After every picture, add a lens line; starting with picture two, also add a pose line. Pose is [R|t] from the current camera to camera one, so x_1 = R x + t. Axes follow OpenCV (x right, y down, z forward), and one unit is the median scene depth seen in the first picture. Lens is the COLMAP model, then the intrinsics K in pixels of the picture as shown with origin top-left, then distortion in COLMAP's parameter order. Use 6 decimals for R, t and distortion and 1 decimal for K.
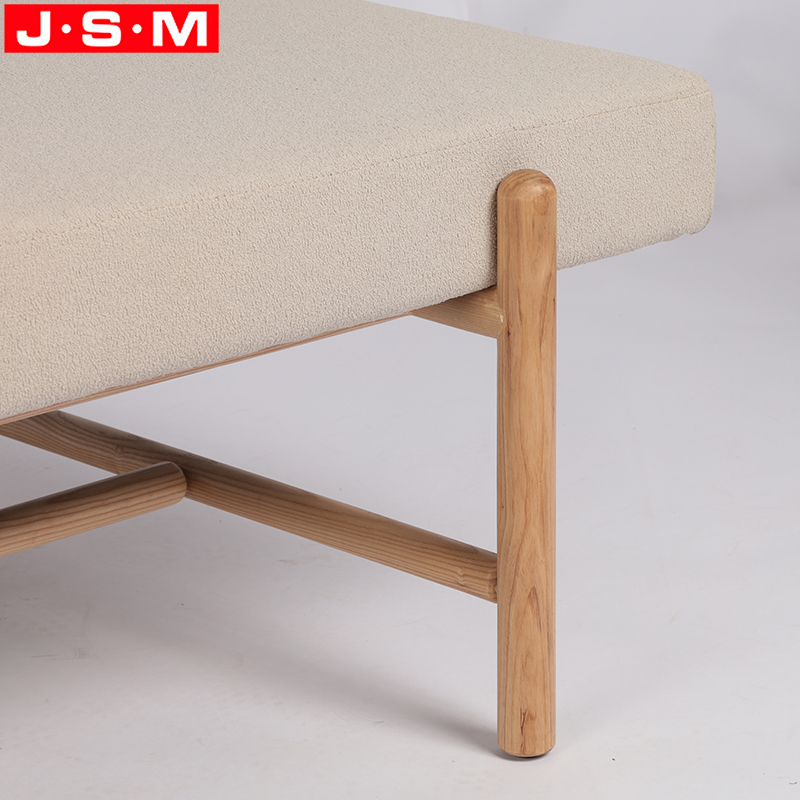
lens RADIAL K [[3927.7, 0, 400.0], [0, 3927.7, 400.1], [0, 0, 1]] dist [0.505702, 0.000000]
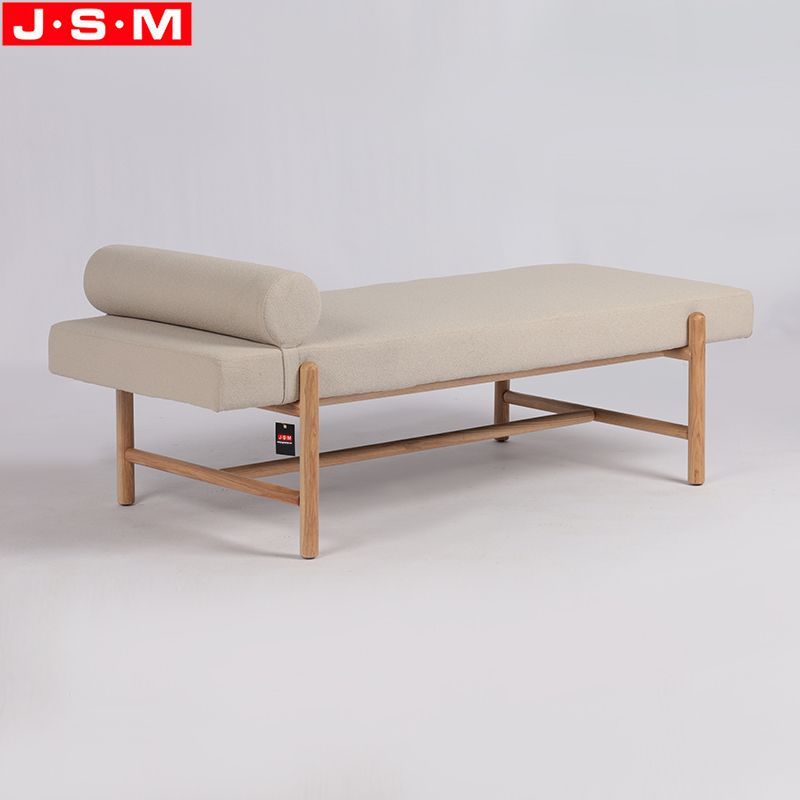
lens RADIAL K [[3927.7, 0, 399.7], [0, 3927.7, 400.8], [0, 0, 1]] dist [0.505702, 0.000000]
pose [[0.998633, 0.008406, -0.051583, -0.051270], [-0.014686, 0.992349, -0.122592, 0.455757], [0.050158, 0.123182, 0.991116, -2.504320]]
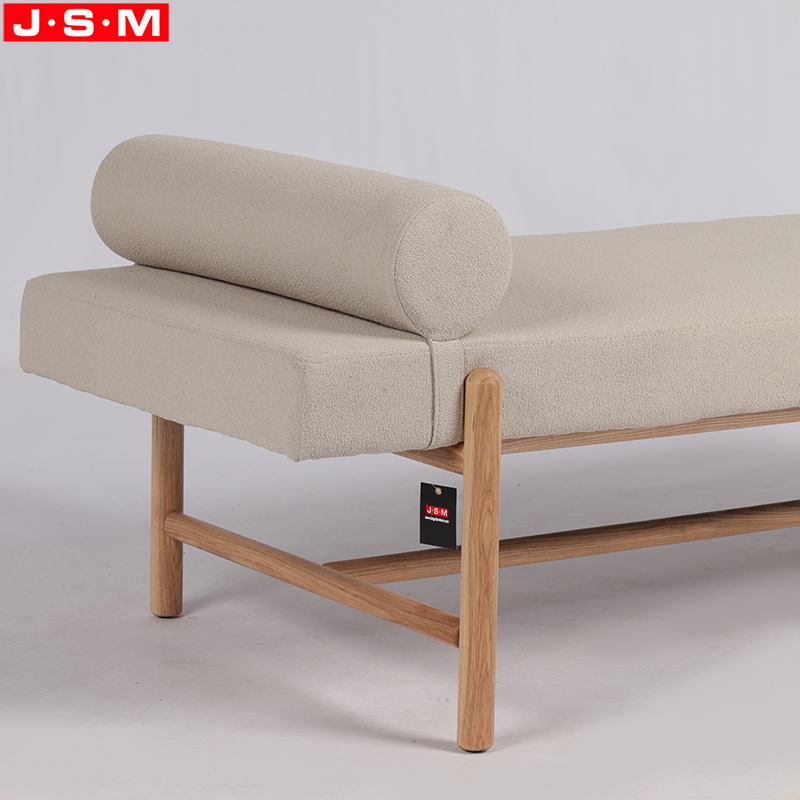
lens RADIAL K [[3927.7, 0, 404.7], [0, 3927.7, 319.2], [0, 0, 1]] dist [0.505702, 0.000000]
pose [[0.984823, 0.042433, -0.168296, -0.047587], [-0.064552, 0.989643, -0.128219, 0.226505], [0.161113, 0.137136, 0.977362, -0.960137]]
